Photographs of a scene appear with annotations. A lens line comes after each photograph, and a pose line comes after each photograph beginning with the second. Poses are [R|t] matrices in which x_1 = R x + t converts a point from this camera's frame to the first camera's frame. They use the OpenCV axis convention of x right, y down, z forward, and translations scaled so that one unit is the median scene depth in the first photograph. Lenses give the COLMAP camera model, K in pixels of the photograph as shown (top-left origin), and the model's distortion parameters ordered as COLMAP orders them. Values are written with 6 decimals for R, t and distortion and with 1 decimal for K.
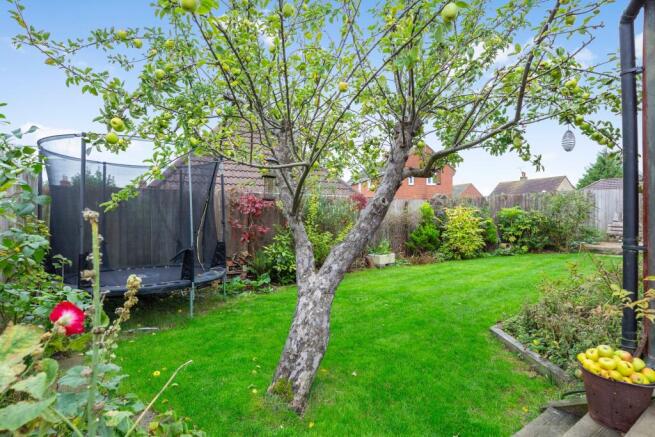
lens RADIAL K [[373.4, 0, 327.5], [0, 373.4, 218.5], [0, 0, 1]] dist [-0.000253, -0.000015]
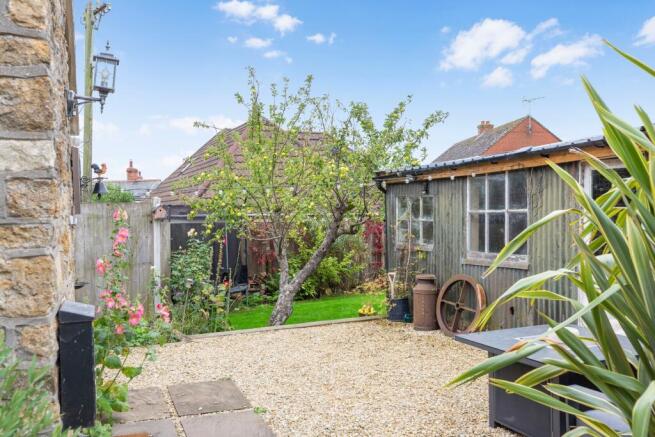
lens RADIAL K [[629.2, 0, 327.5], [0, 629.2, 218.5], [0, 0, 1]] dist [0.037100, 0.000184]
pose [[0.990294, 0.000133, -0.138987, 0.331790], [0.000536, 0.999988, 0.004779, -0.118125], [0.138986, -0.004807, 0.990283, -1.221897]]
